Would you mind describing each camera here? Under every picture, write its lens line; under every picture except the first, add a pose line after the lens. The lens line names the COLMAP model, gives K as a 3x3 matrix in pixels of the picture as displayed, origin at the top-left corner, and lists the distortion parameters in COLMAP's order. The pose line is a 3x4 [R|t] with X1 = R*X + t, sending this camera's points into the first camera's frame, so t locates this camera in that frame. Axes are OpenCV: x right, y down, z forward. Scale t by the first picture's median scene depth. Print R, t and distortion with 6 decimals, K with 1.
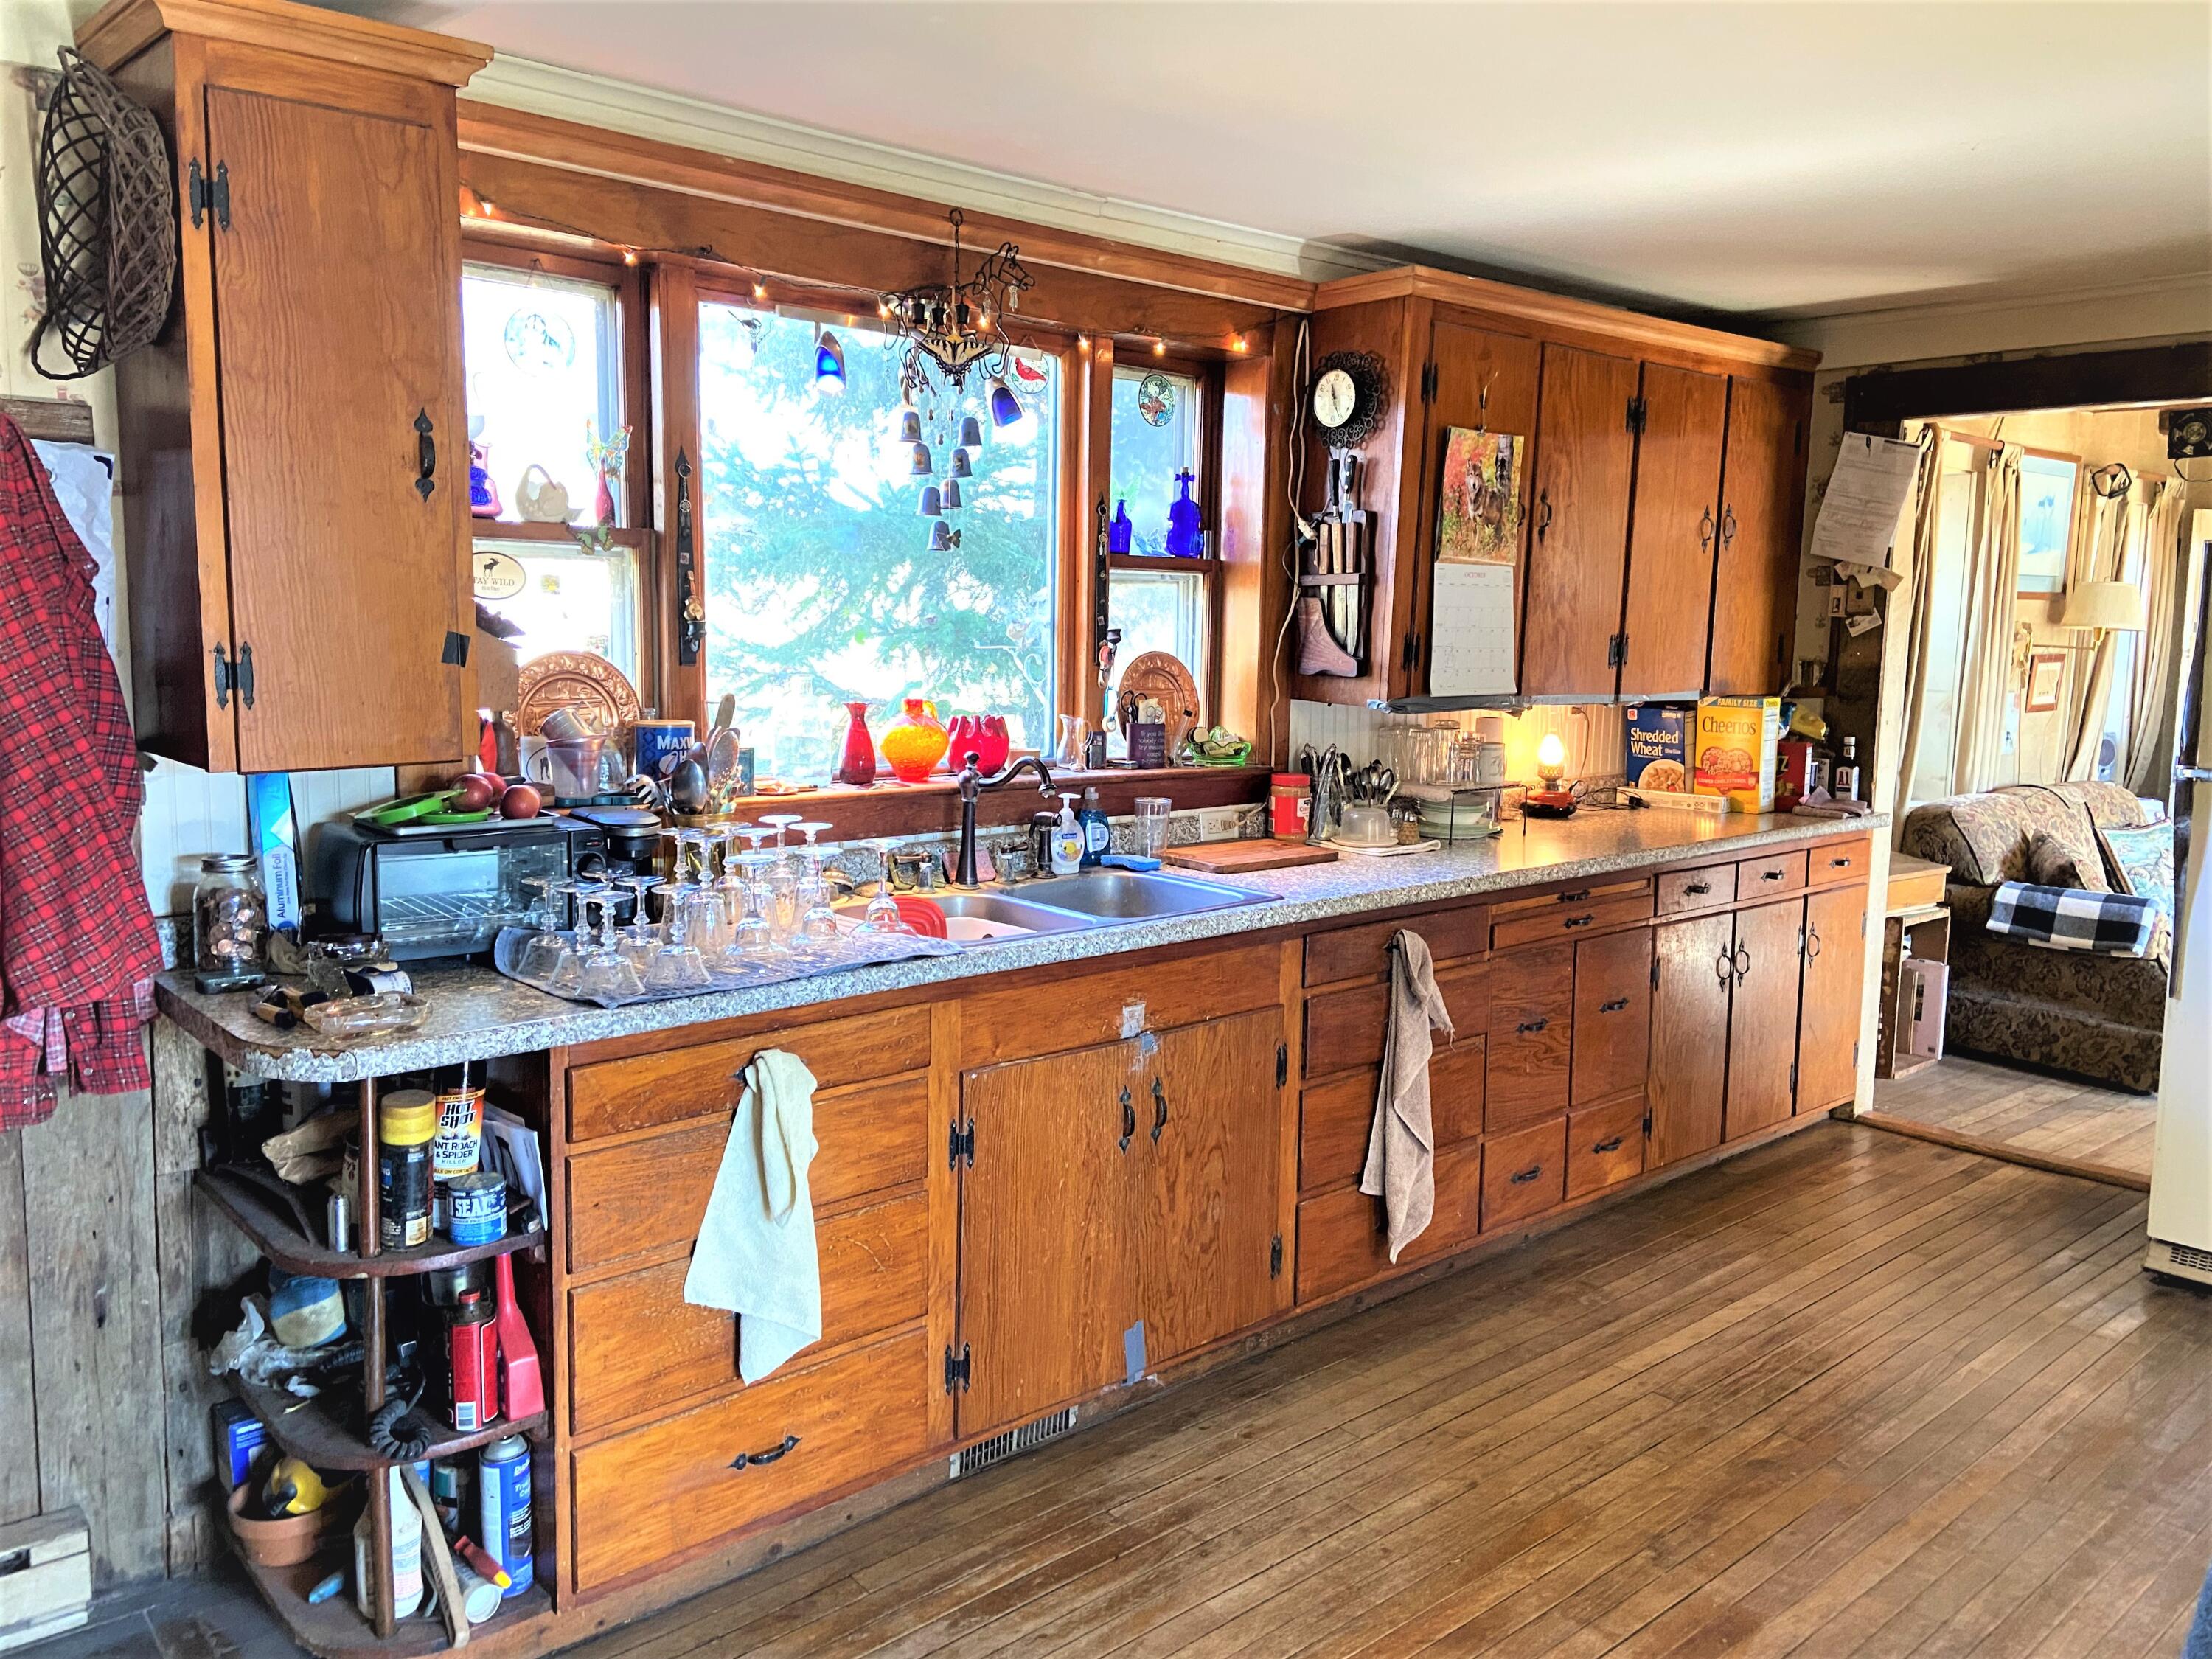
lens RADIAL K [[1690.5, 0, 1092.6], [0, 1690.5, 796.2], [0, 0, 1]] dist [0.097178, -0.115726]
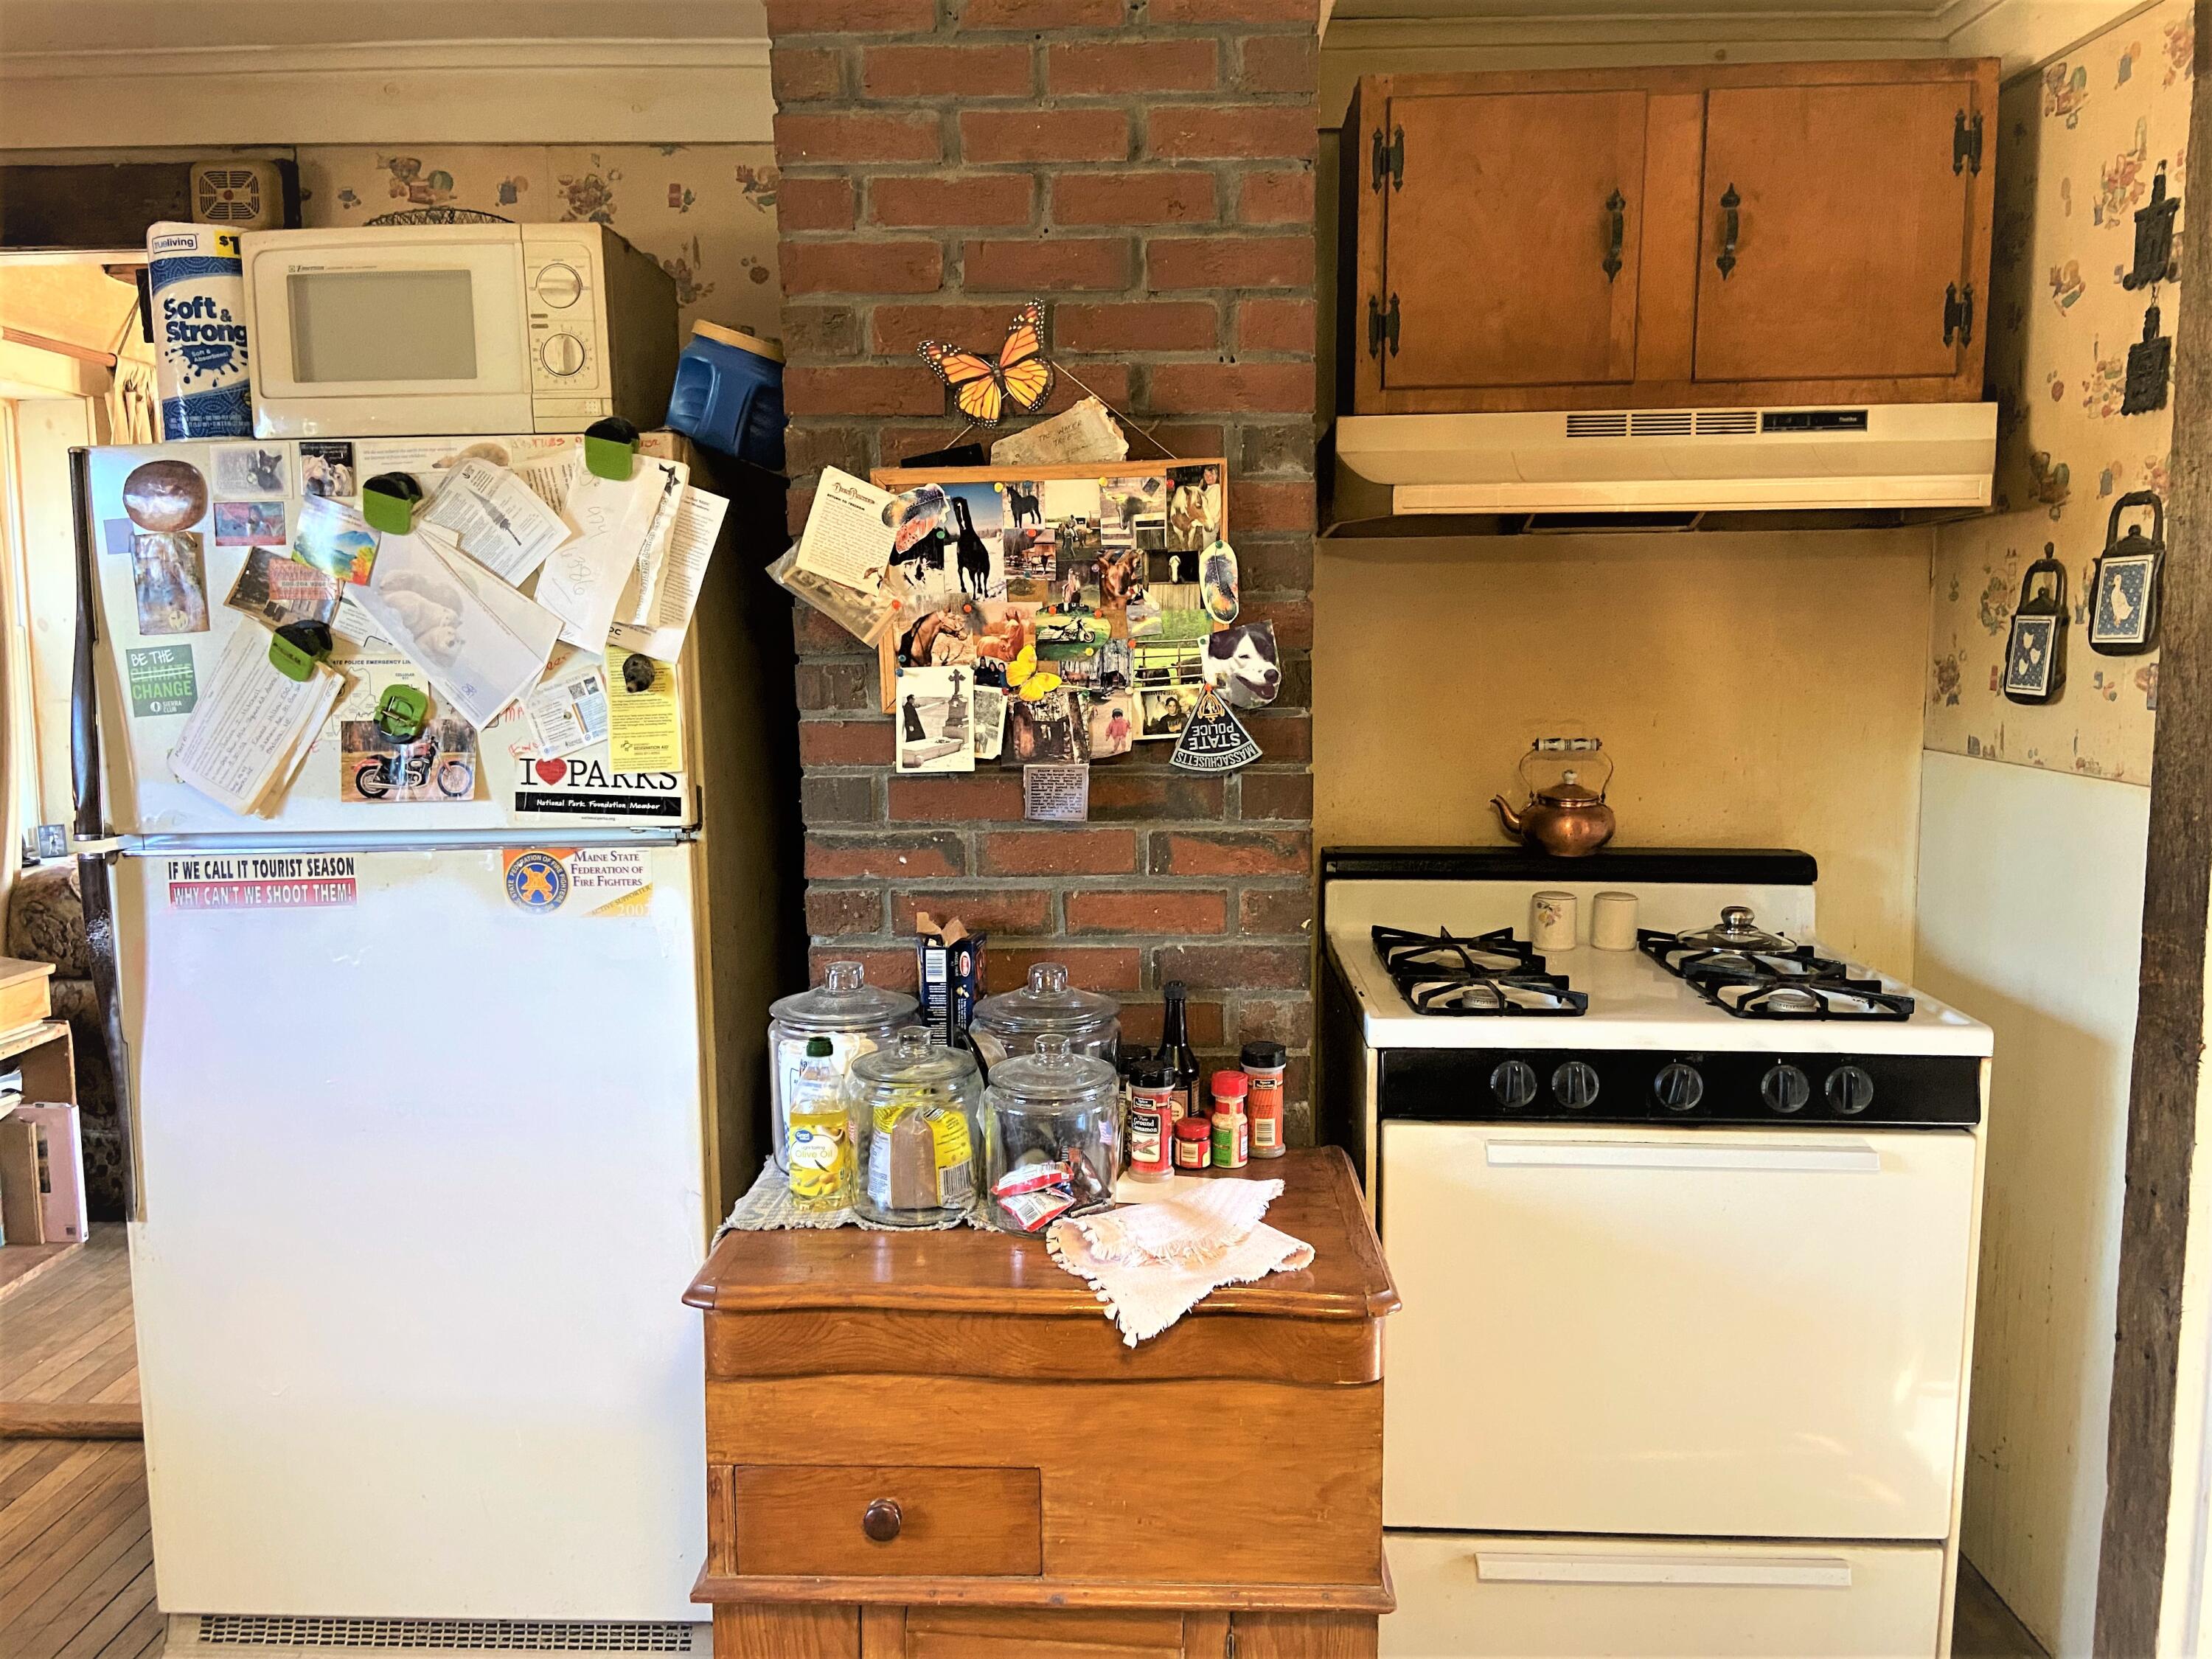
lens RADIAL K [[1690.5, 0, 1093.6], [0, 1690.5, 799.1], [0, 0, 1]] dist [0.097178, -0.115726]
pose [[0.679828, -0.103924, 0.725971, 0.331448], [0.101205, 0.993732, 0.047483, -0.016193], [-0.726355, 0.041192, 0.686084, 0.266763]]
